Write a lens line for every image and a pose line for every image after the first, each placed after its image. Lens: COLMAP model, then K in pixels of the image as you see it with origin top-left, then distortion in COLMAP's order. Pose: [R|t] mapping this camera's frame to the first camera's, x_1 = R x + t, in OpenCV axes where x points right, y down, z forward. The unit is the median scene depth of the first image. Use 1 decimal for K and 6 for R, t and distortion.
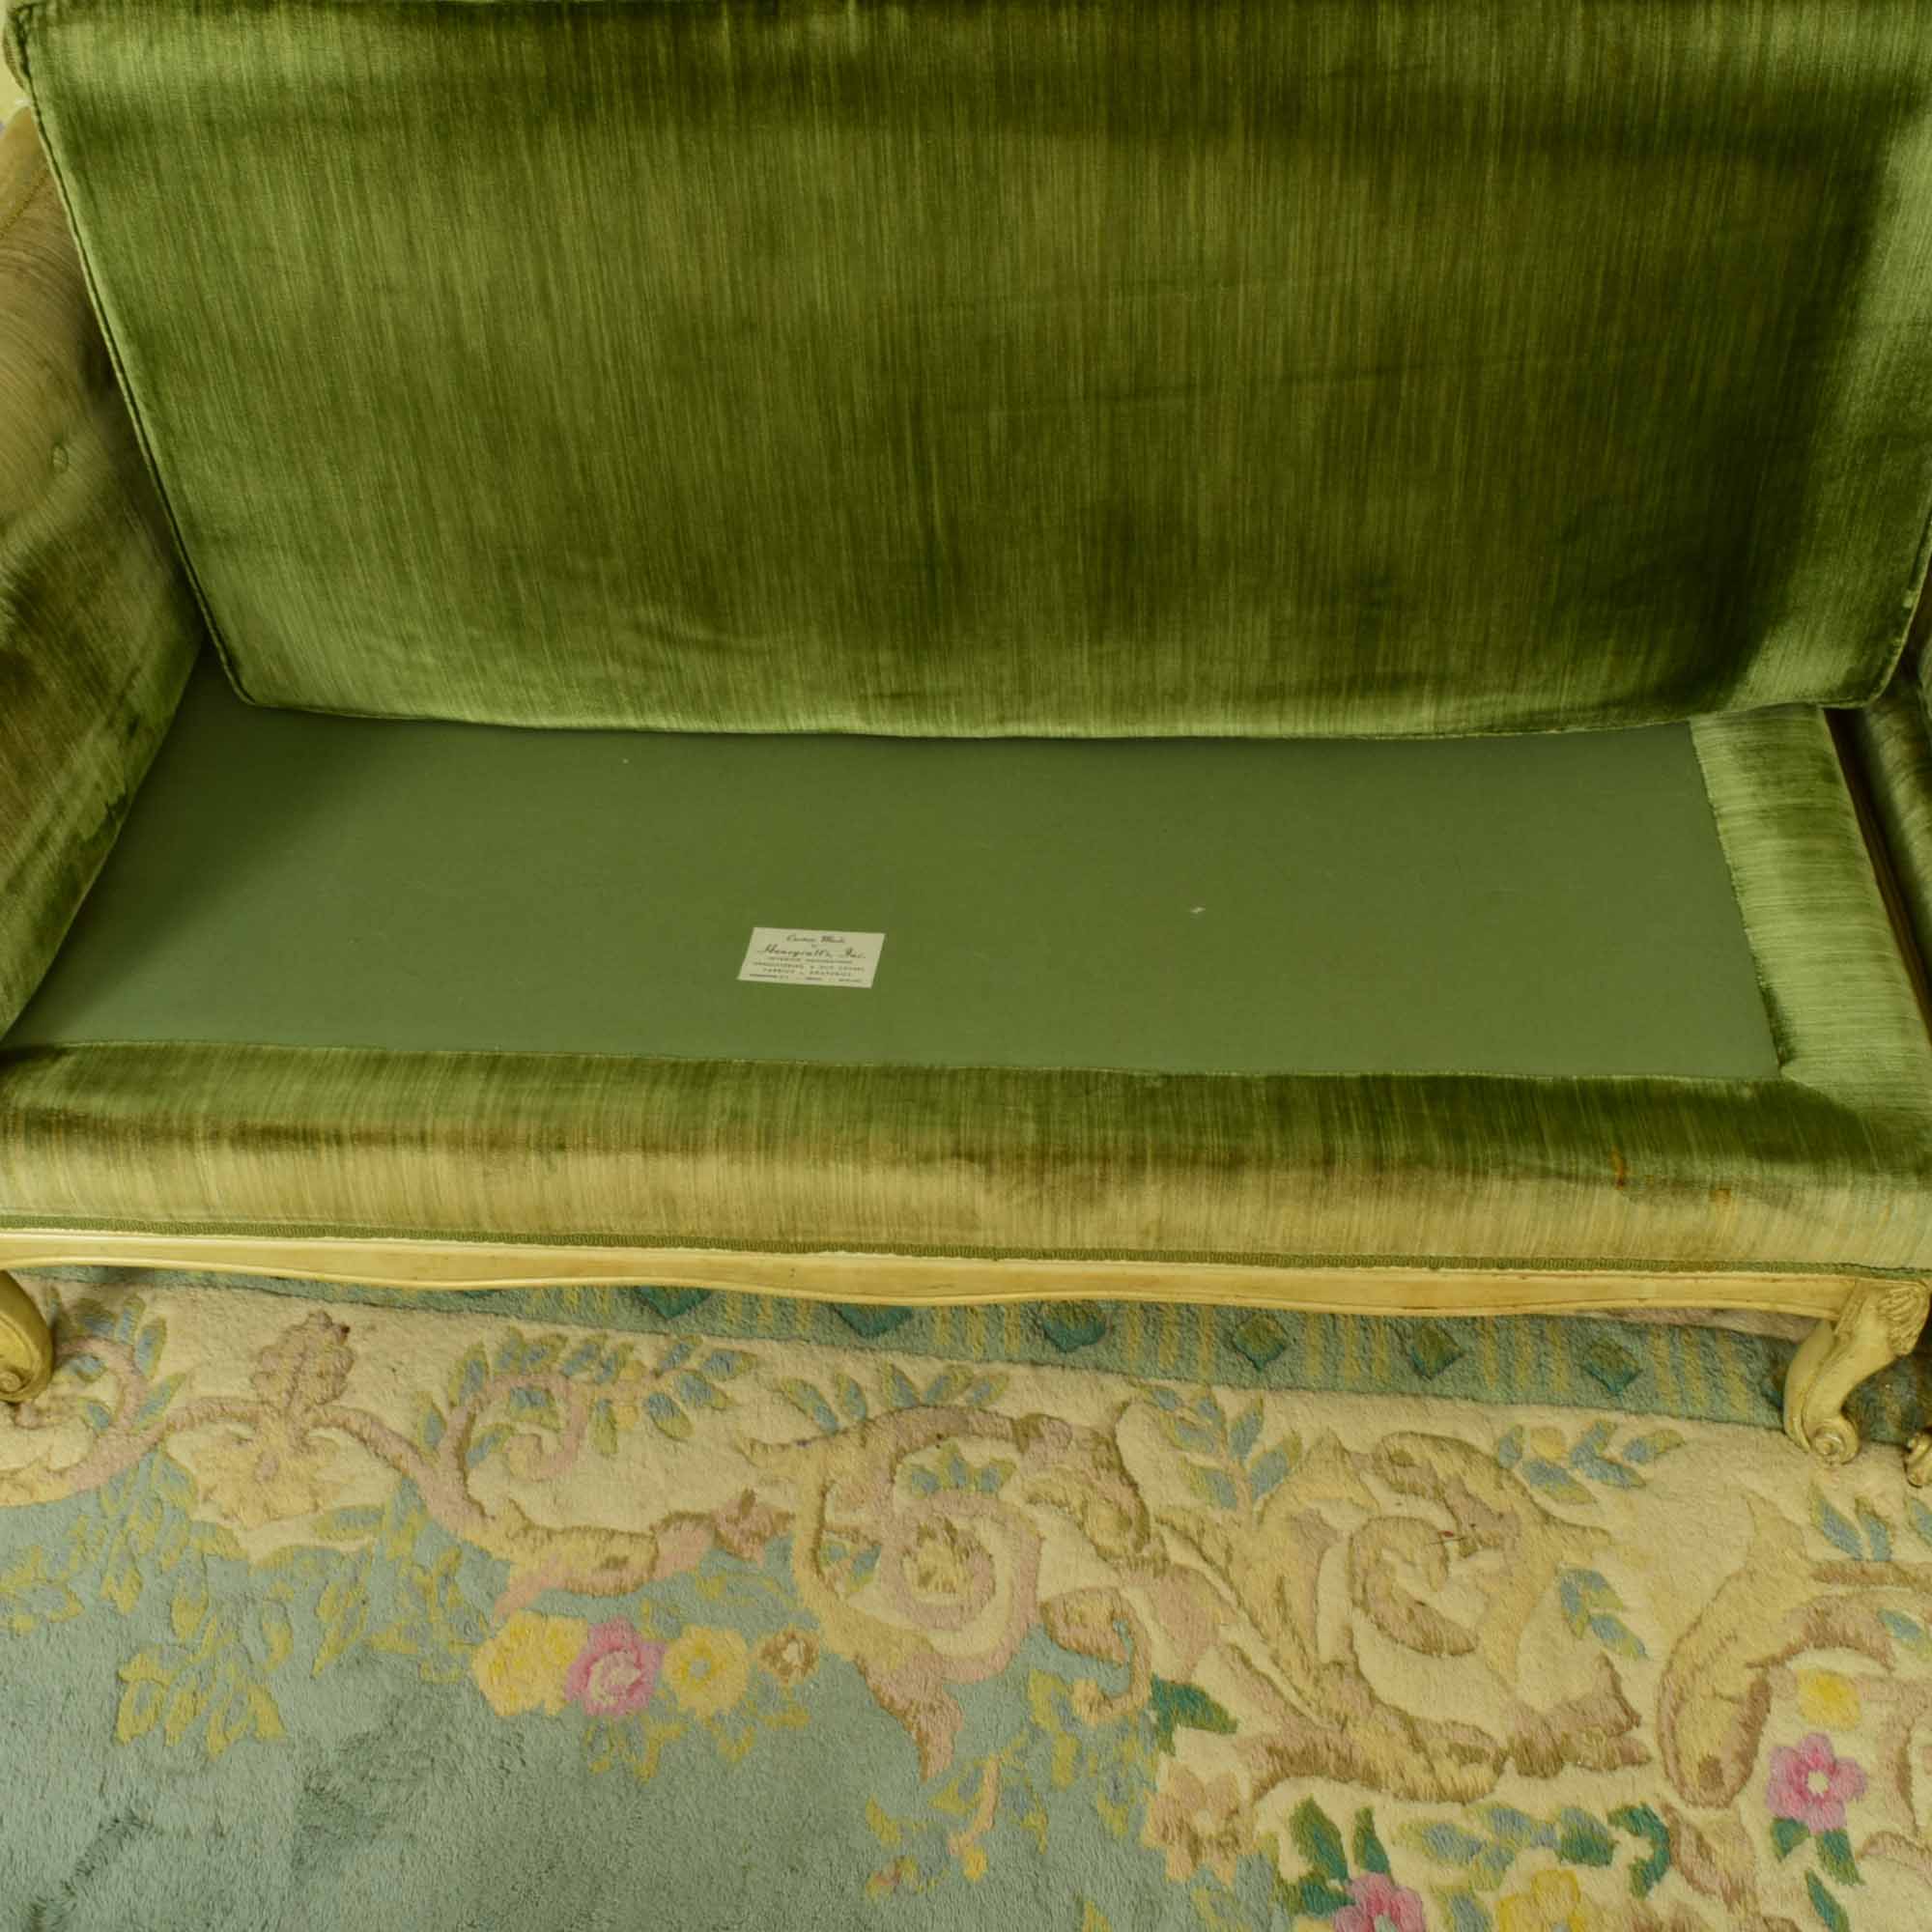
lens RADIAL K [[2228.7, 0, 967.2], [0, 2228.7, 963.7], [0, 0, 1]] dist [-0.019272, 0.000000]
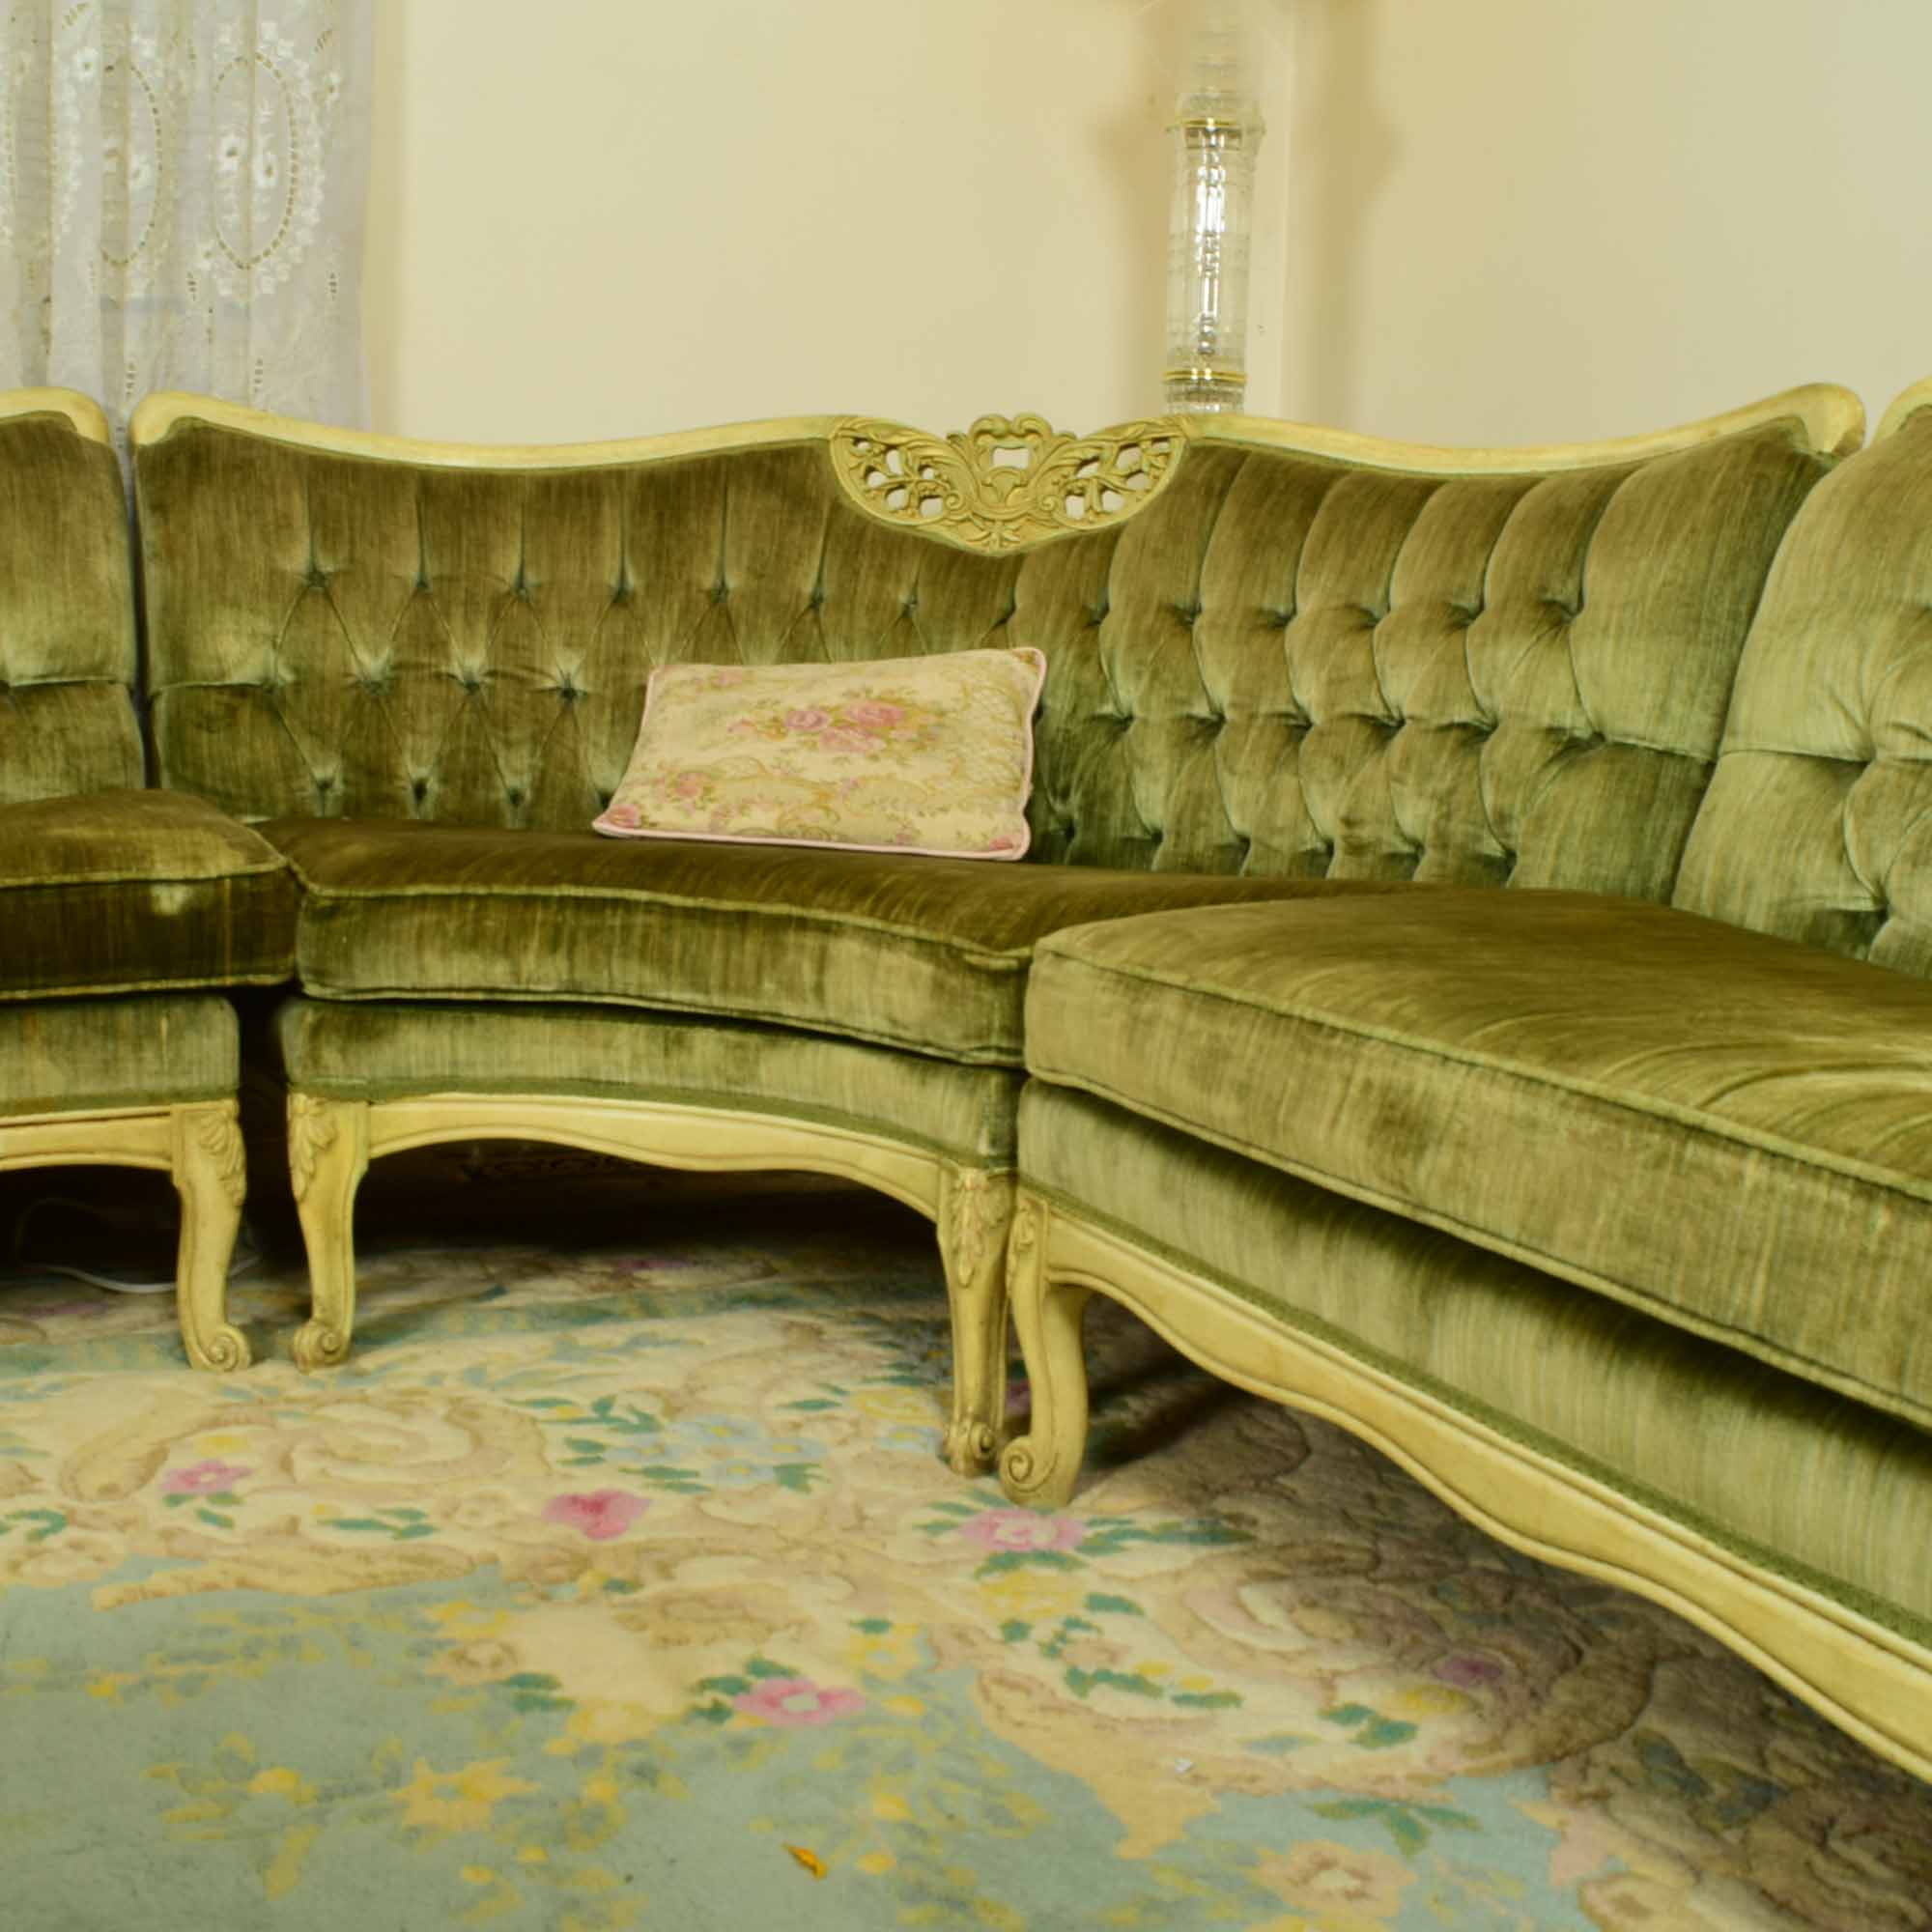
lens RADIAL K [[2407.2, 0, 966.9], [0, 2407.2, 969.9], [0, 0, 1]] dist [-0.025239, 0.000000]
pose [[0.874220, -0.037662, 0.484067, 0.138065], [0.338950, 0.761180, -0.552918, 0.928892], [-0.347638, 0.647446, 0.678204, -0.106352]]
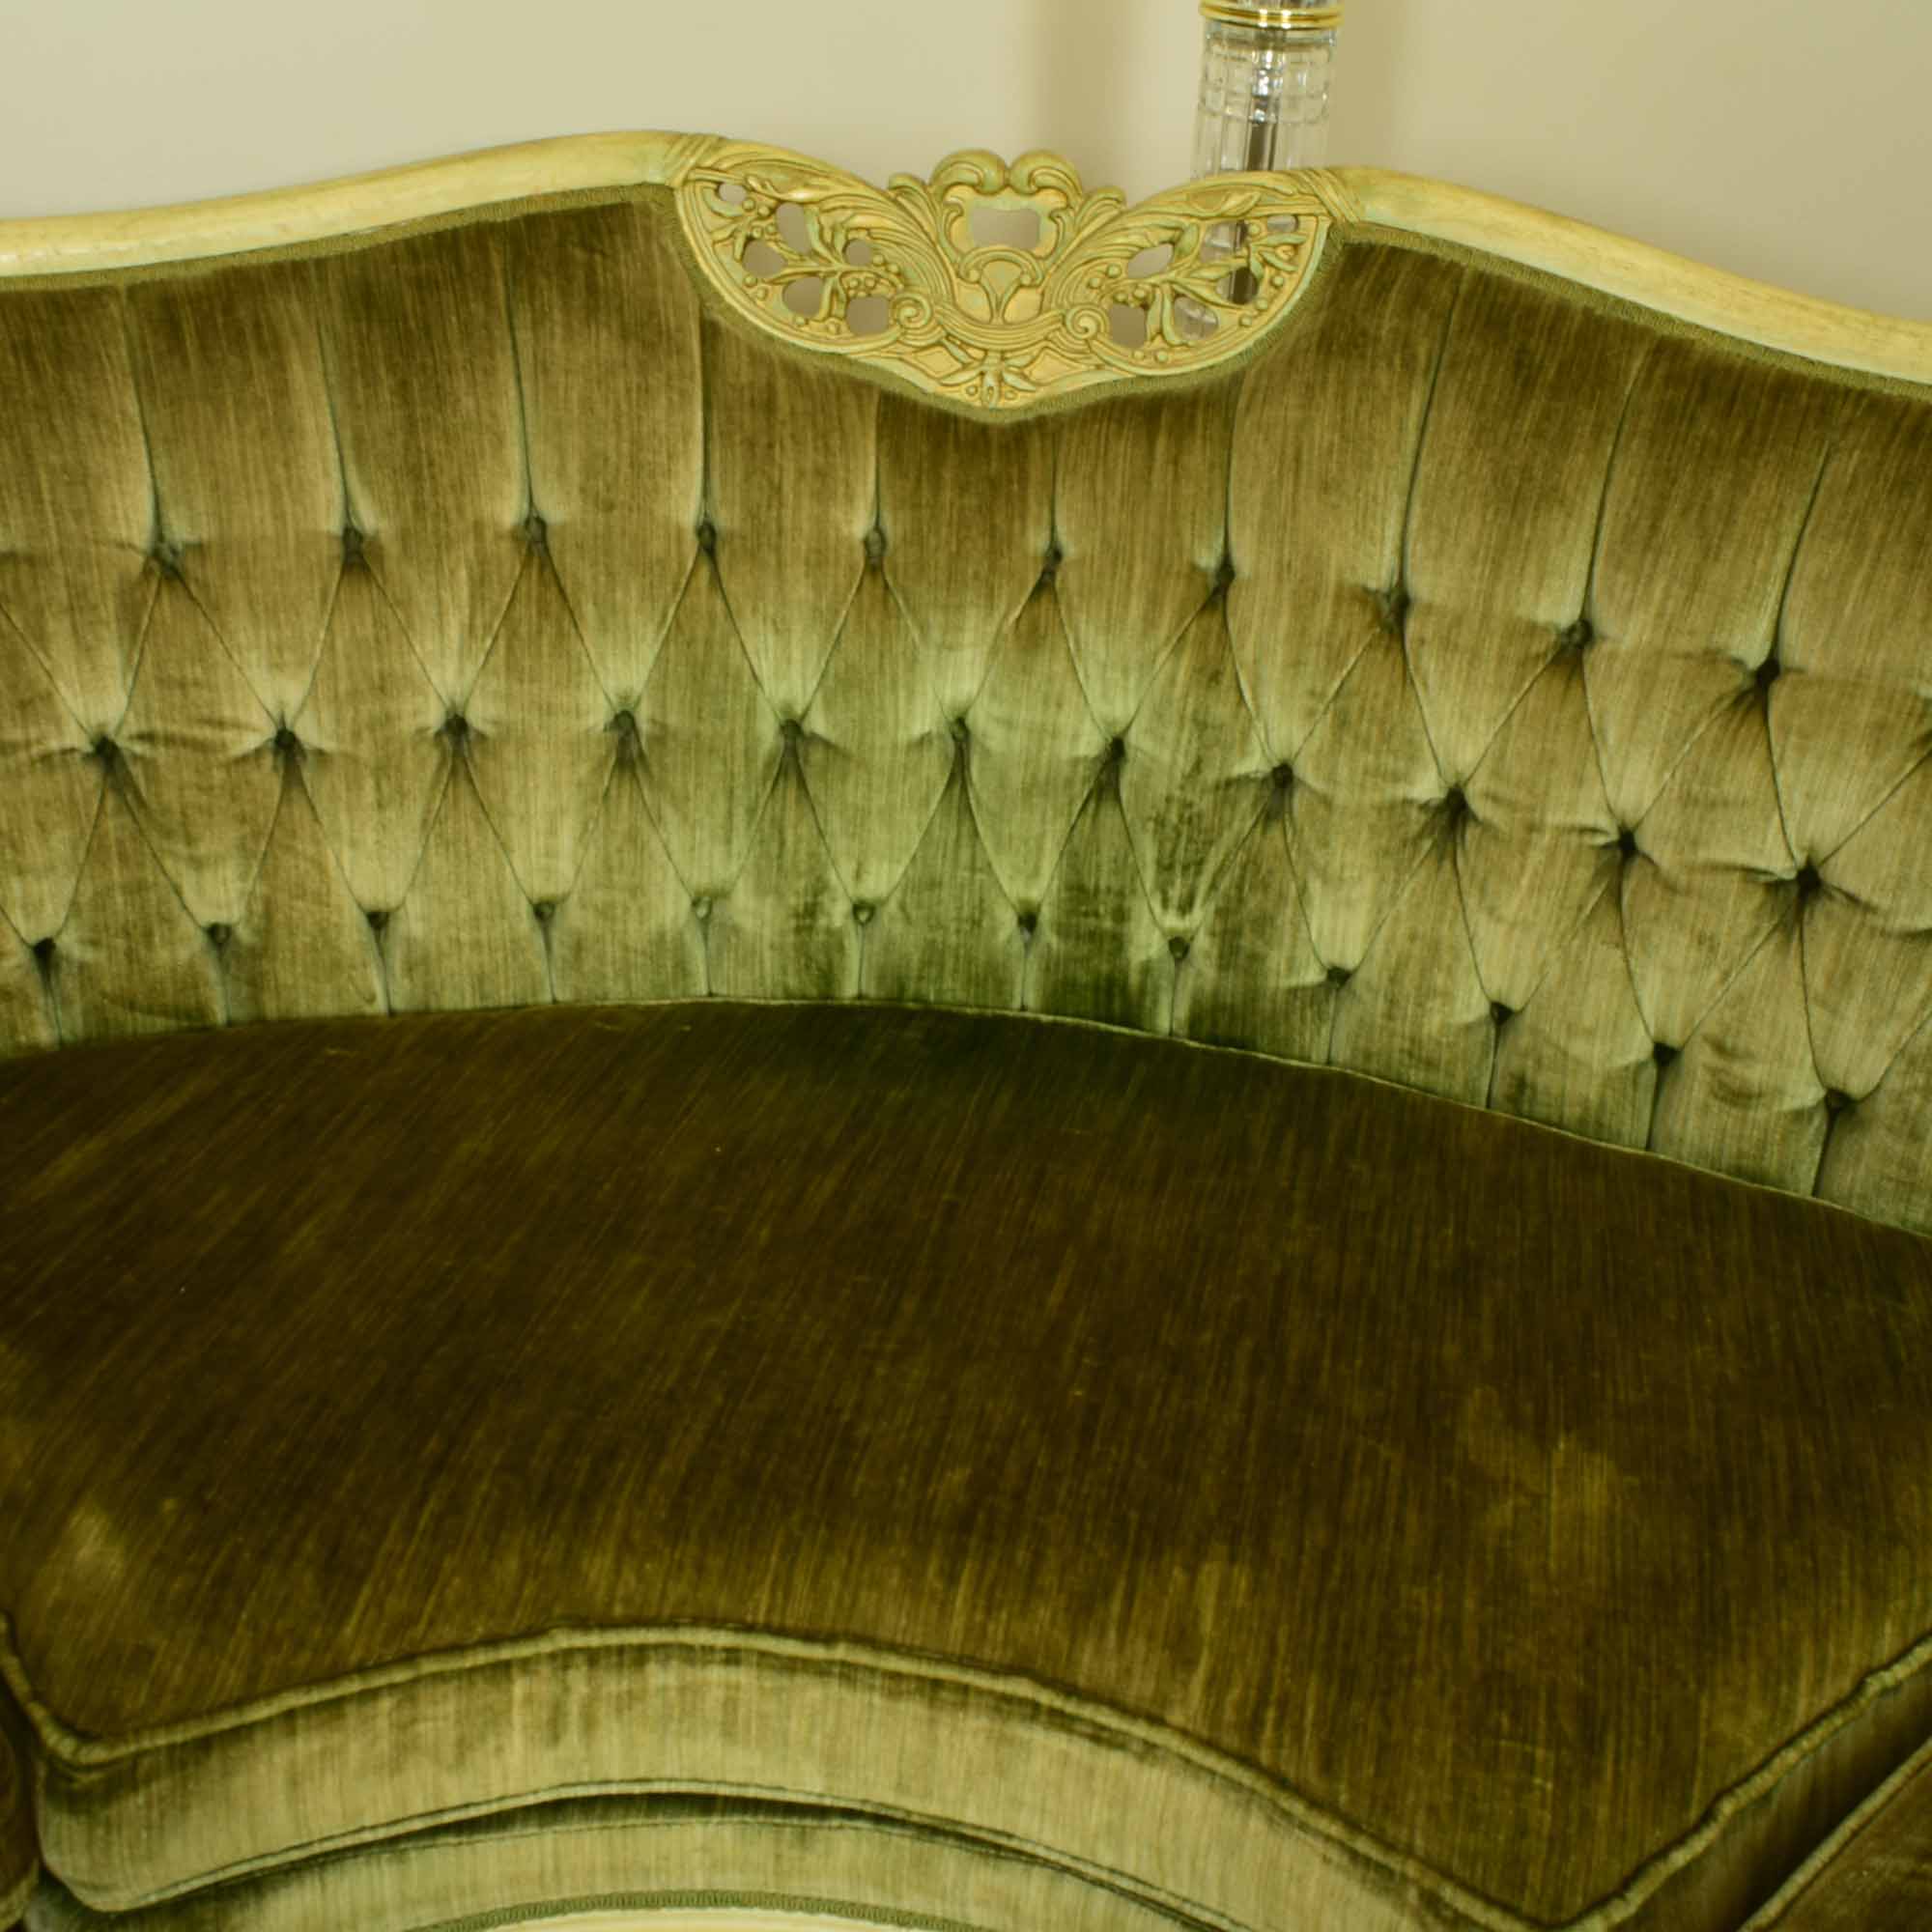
lens RADIAL K [[2407.2, 0, 960.4], [0, 2407.2, 951.8], [0, 0, 1]] dist [-0.025239, 0.000000]
pose [[0.734576, -0.307489, 0.604854, 0.316196], [0.477161, 0.867865, -0.138301, 0.076177], [-0.482406, 0.390205, 0.784235, 0.171757]]
